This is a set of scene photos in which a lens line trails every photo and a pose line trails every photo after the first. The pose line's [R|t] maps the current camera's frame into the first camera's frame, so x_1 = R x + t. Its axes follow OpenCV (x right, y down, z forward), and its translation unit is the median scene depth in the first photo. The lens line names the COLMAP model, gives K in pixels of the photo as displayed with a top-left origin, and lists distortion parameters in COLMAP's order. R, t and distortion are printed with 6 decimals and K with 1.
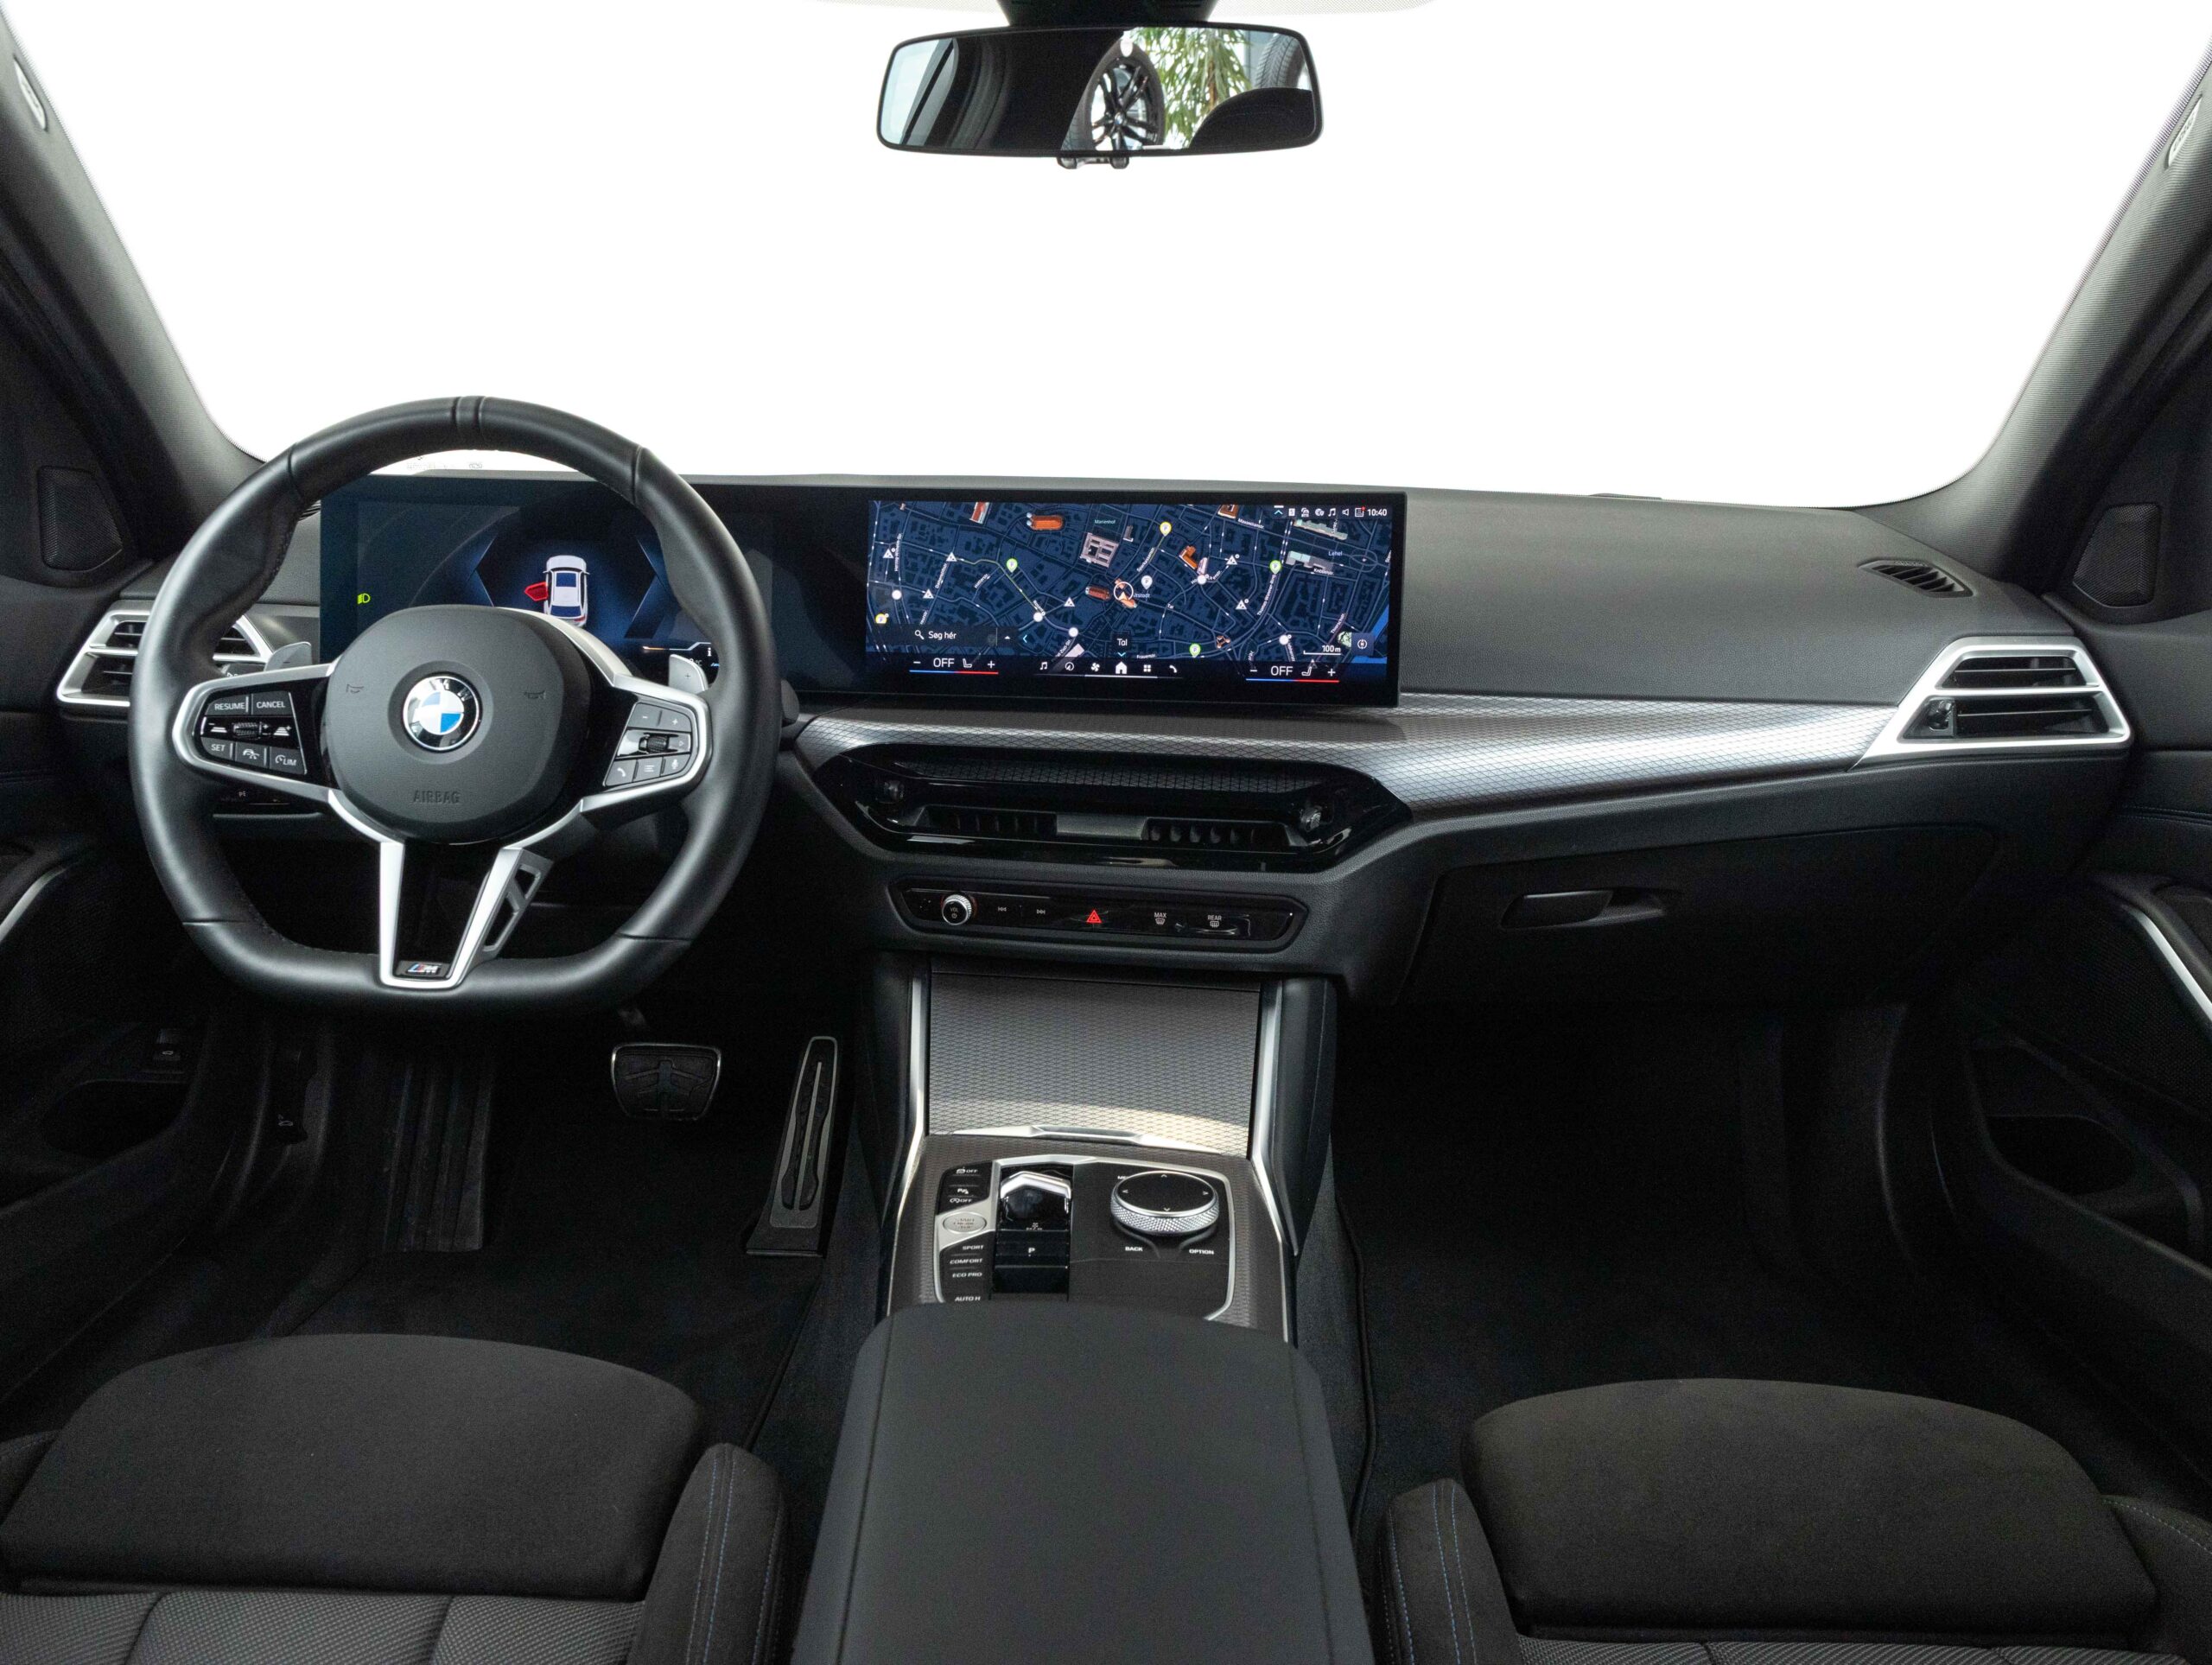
lens RADIAL K [[1656.5, 0, 1106.6], [0, 1656.5, 839.1], [0, 0, 1]] dist [-0.001240, -0.006934]
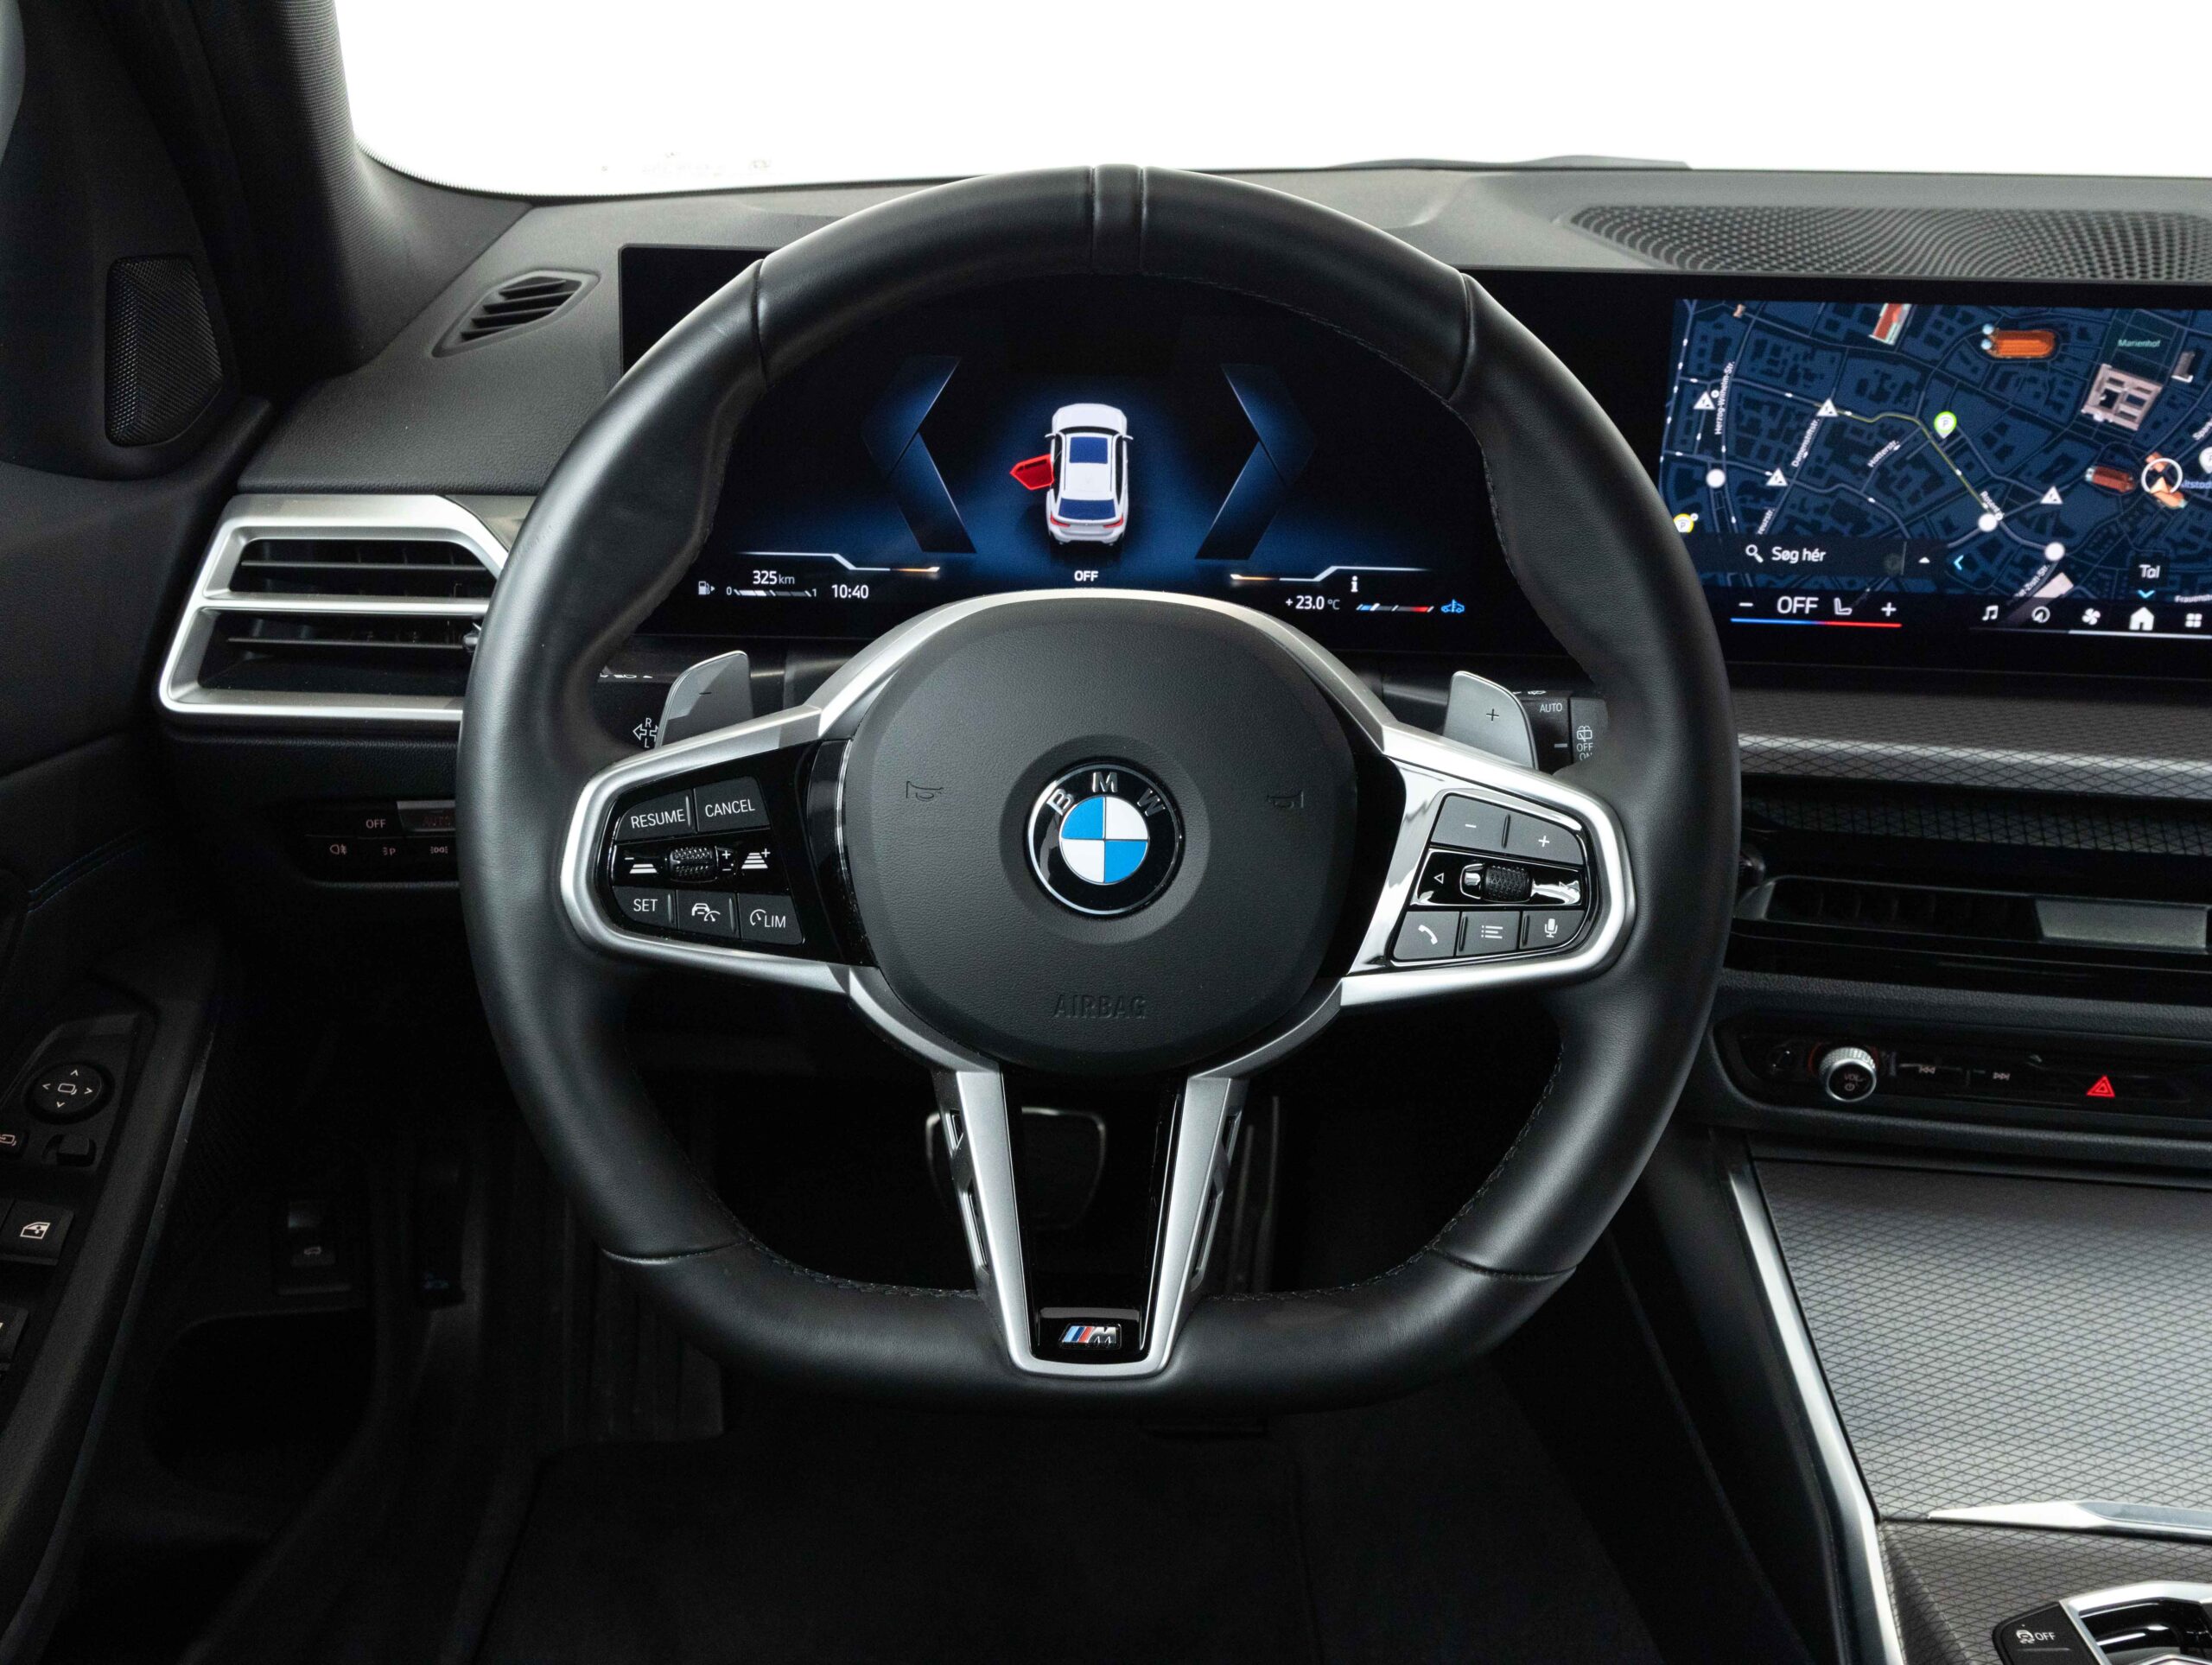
lens RADIAL K [[2247.6, 0, 1115.5], [0, 2247.6, 834.2], [0, 0, 1]] dist [0.025216, 0.000000]
pose [[0.999392, -0.011413, 0.032934, -0.352305], [0.005616, 0.985254, 0.171006, -0.162861], [-0.034400, -0.170717, 0.984719, 0.275716]]
